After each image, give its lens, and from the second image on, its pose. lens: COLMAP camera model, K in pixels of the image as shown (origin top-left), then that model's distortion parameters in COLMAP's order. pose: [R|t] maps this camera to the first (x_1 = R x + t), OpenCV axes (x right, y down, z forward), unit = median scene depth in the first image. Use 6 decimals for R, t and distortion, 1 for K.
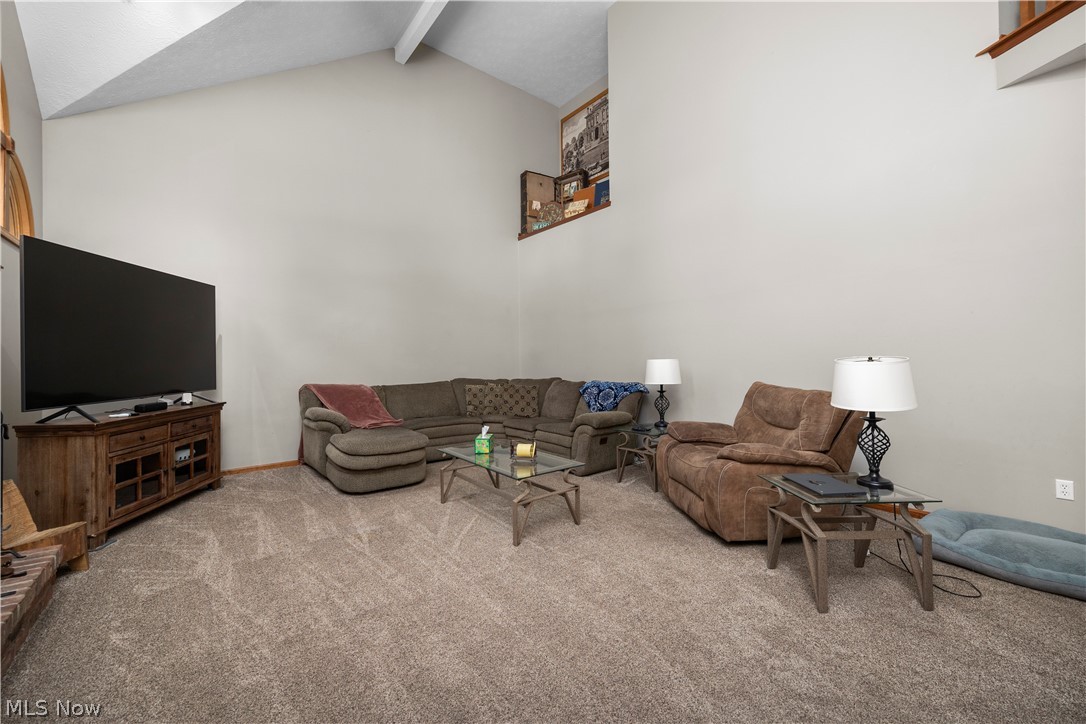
lens RADIAL K [[417.6, 0, 545.7], [0, 417.6, 364.9], [0, 0, 1]] dist [-0.006850, -0.000003]
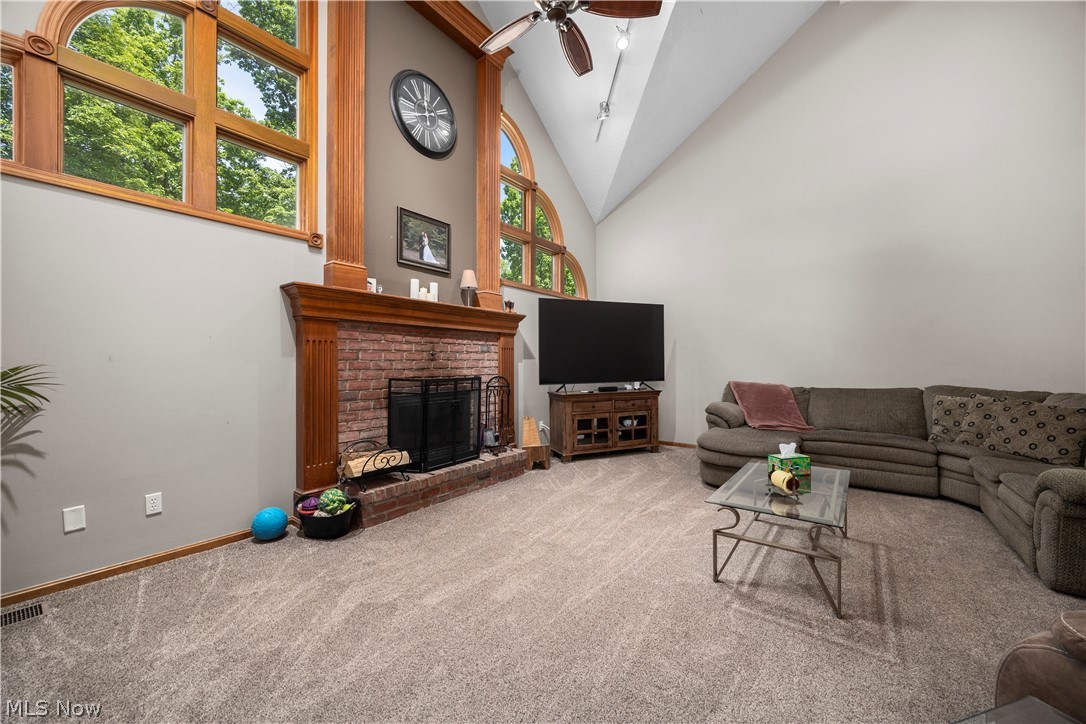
lens RADIAL K [[417.6, 0, 551.5], [0, 417.6, 359.0], [0, 0, 1]] dist [-0.006850, -0.000003]
pose [[0.252139, 0.003206, -0.967686, 0.504177], [-0.005780, 0.999982, 0.001807, -0.013811], [0.967674, 0.005138, 0.252153, 0.353218]]
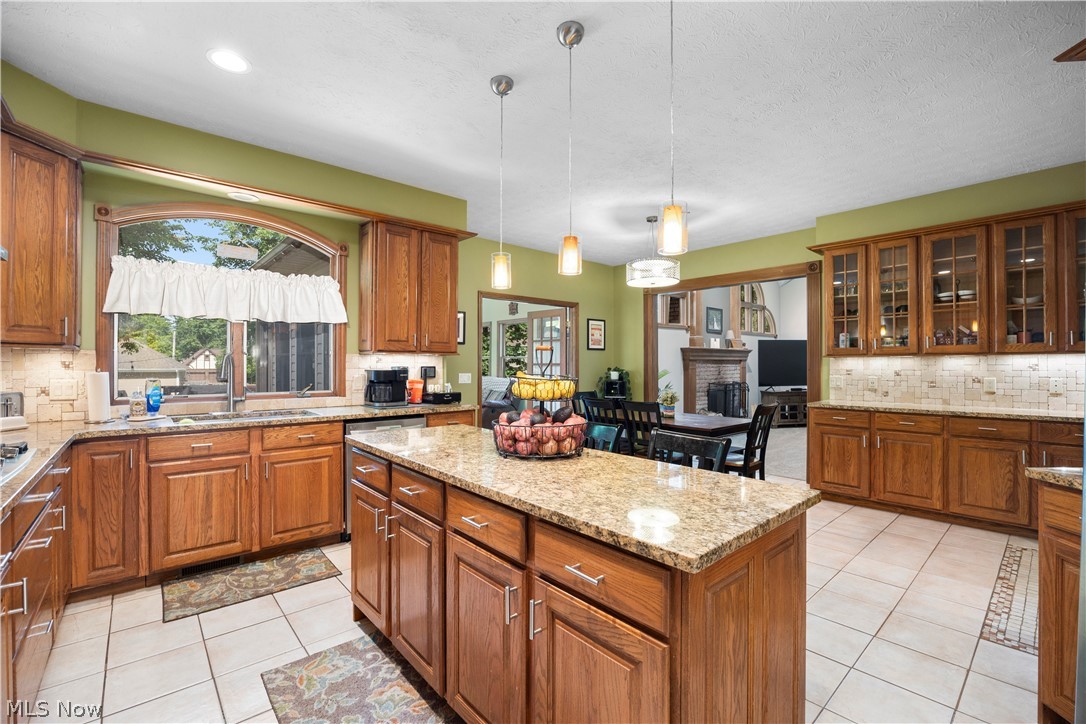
lens RADIAL K [[472.3, 0, 549.0], [0, 472.3, 362.0], [0, 0, 1]] dist [-0.017882, 0.001093]
pose [[0.042390, 0.012784, -0.999019, 2.009053], [-0.002969, 0.999915, 0.012669, -0.111217], [0.999097, 0.002429, 0.042424, -0.758912]]
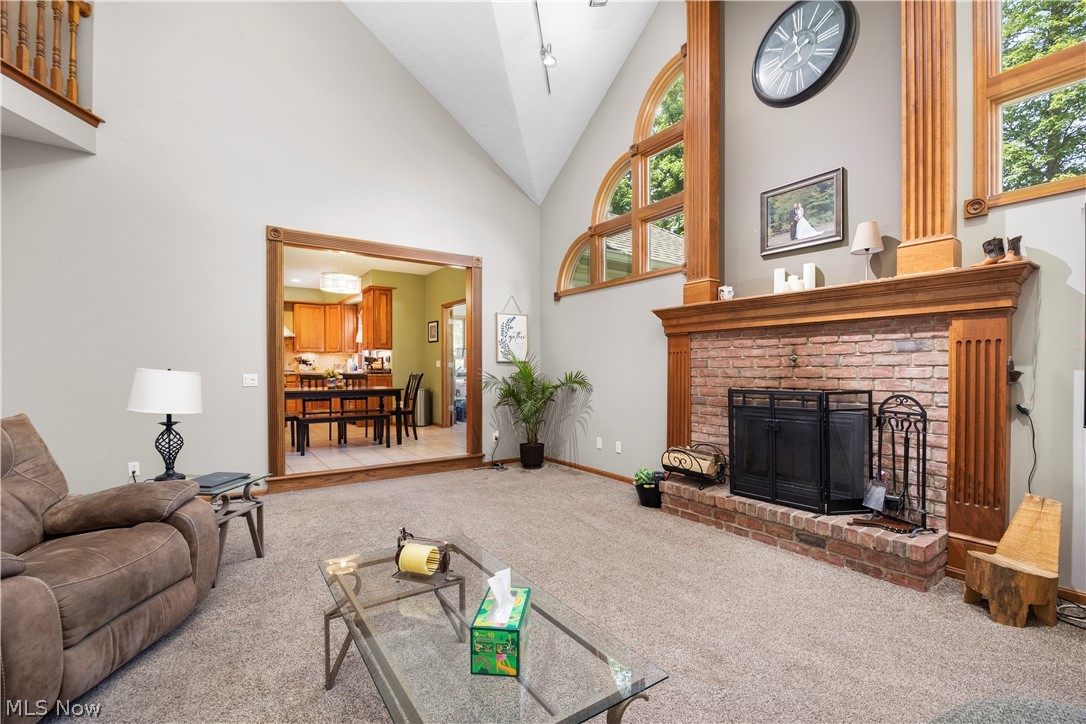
lens RADIAL K [[472.3, 0, 532.7], [0, 472.3, 373.4], [0, 0, 1]] dist [-0.017882, 0.001093]
pose [[-0.996244, 0.009245, 0.086093, -0.190304], [0.010014, 0.999914, 0.008503, -0.007244], [-0.086007, 0.009334, -0.996251, 1.323565]]
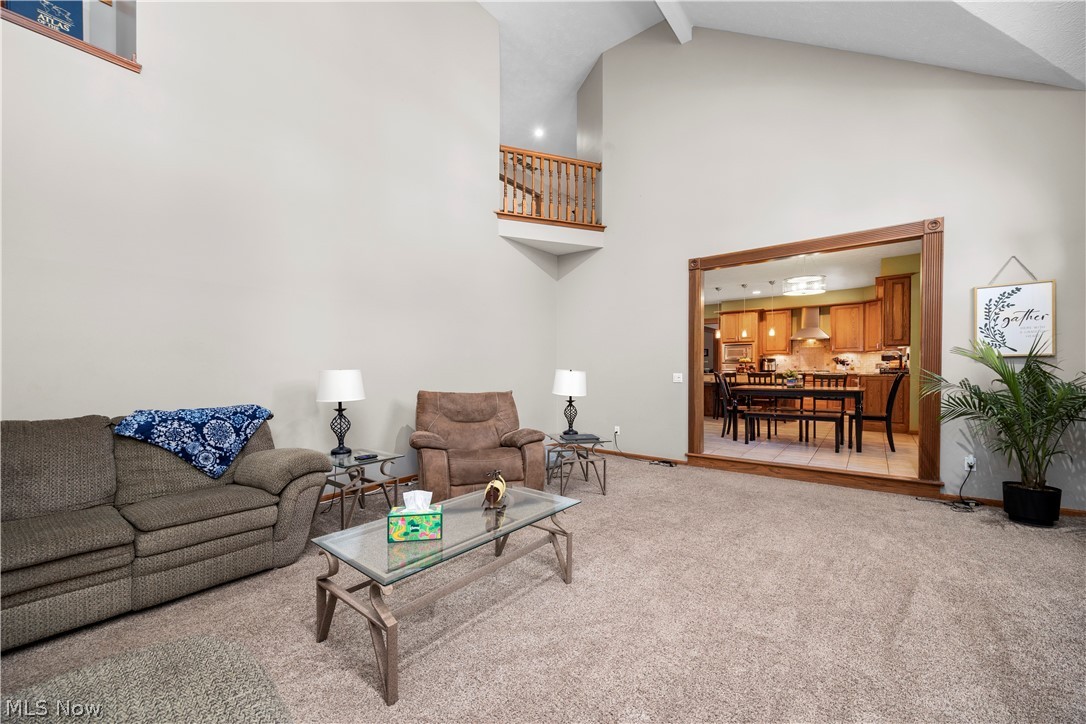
lens RADIAL K [[417.6, 0, 549.5], [0, 417.6, 373.6], [0, 0, 1]] dist [-0.006850, -0.000003]
pose [[-0.219802, 0.005155, 0.975531, -0.688394], [0.007504, 0.999965, -0.003594, 0.000693], [-0.975516, 0.006530, -0.219834, 0.927971]]
